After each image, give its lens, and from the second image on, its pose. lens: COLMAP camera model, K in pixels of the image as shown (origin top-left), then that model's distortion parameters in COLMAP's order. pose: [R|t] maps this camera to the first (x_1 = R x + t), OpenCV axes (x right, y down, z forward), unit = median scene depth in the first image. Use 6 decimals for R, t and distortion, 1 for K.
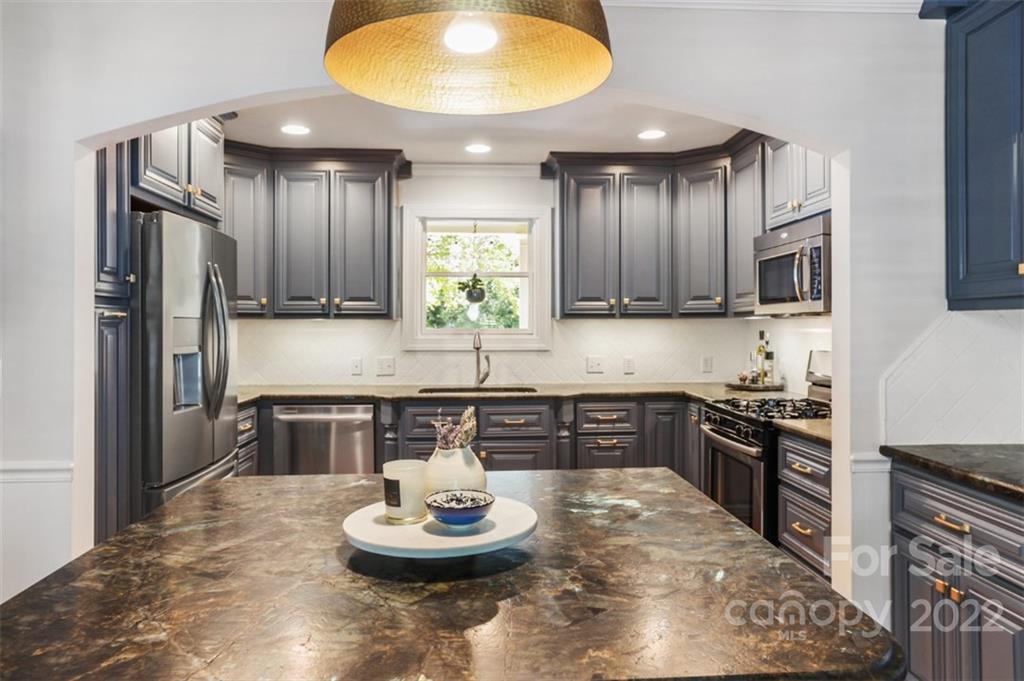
lens RADIAL K [[710.4, 0, 506.9], [0, 710.4, 324.2], [0, 0, 1]] dist [-0.008860, 0.004906]
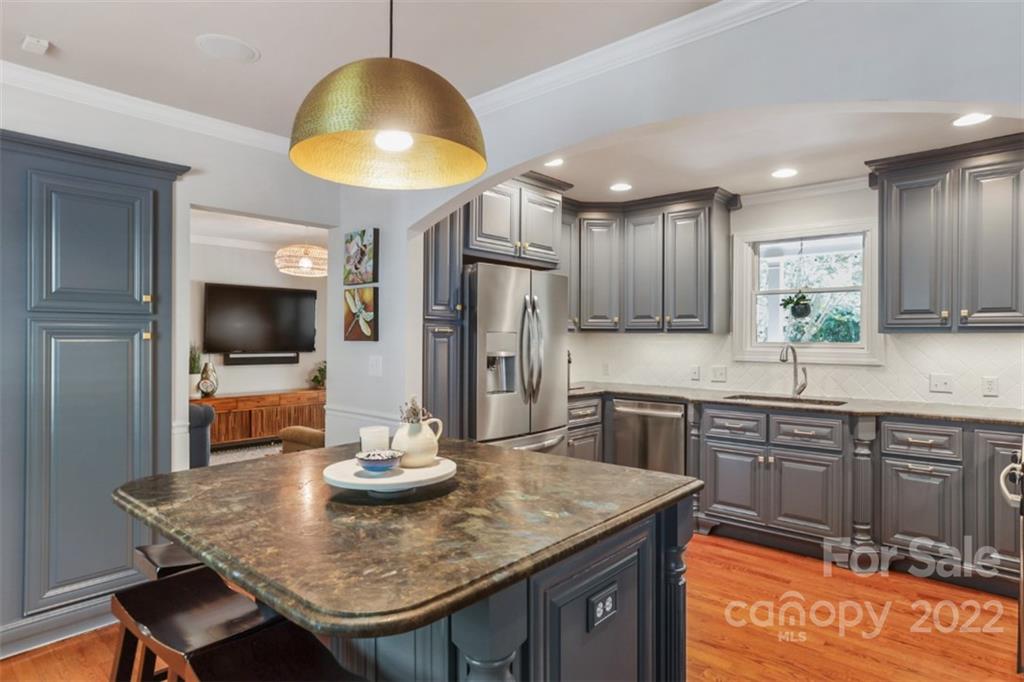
lens RADIAL K [[581.5, 0, 518.9], [0, 581.5, 337.4], [0, 0, 1]] dist [-0.002285, 0.001978]
pose [[0.720543, 0.006159, -0.693382, 0.285770], [-0.004514, 0.999981, 0.004191, -0.003006], [0.693395, 0.000110, 0.720558, 0.098956]]
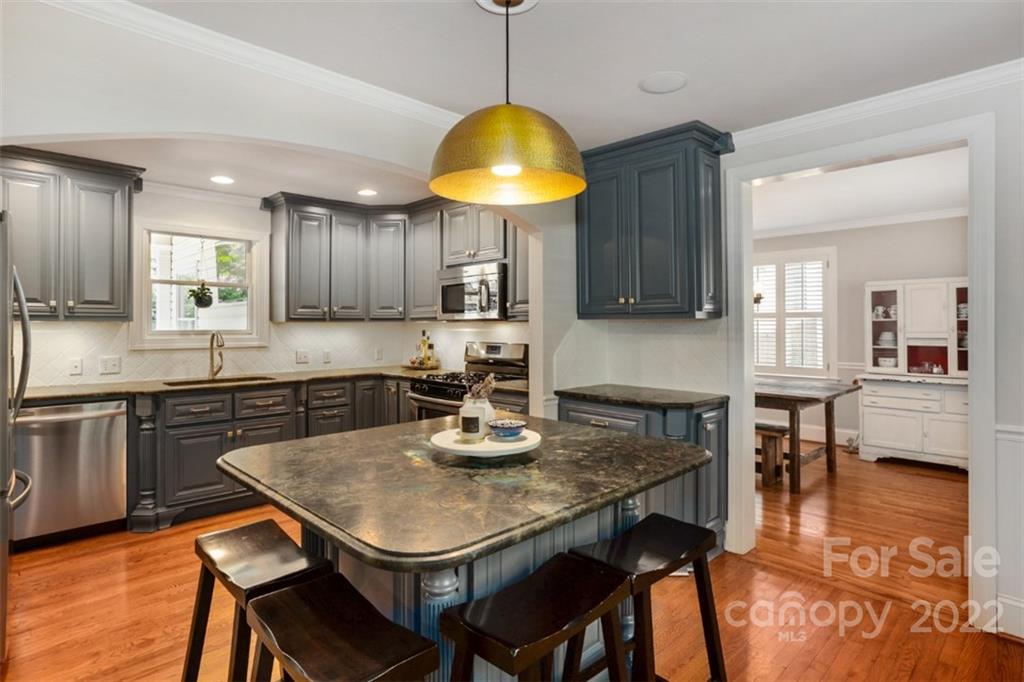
lens RADIAL K [[554.2, 0, 496.0], [0, 554.2, 324.0], [0, 0, 1]] dist [-0.003058, 0.001463]
pose [[0.768770, 0.002471, 0.639521, -0.290798], [-0.000266, 0.999994, -0.003544, 0.000030], [-0.639526, 0.002555, 0.768765, -0.016144]]
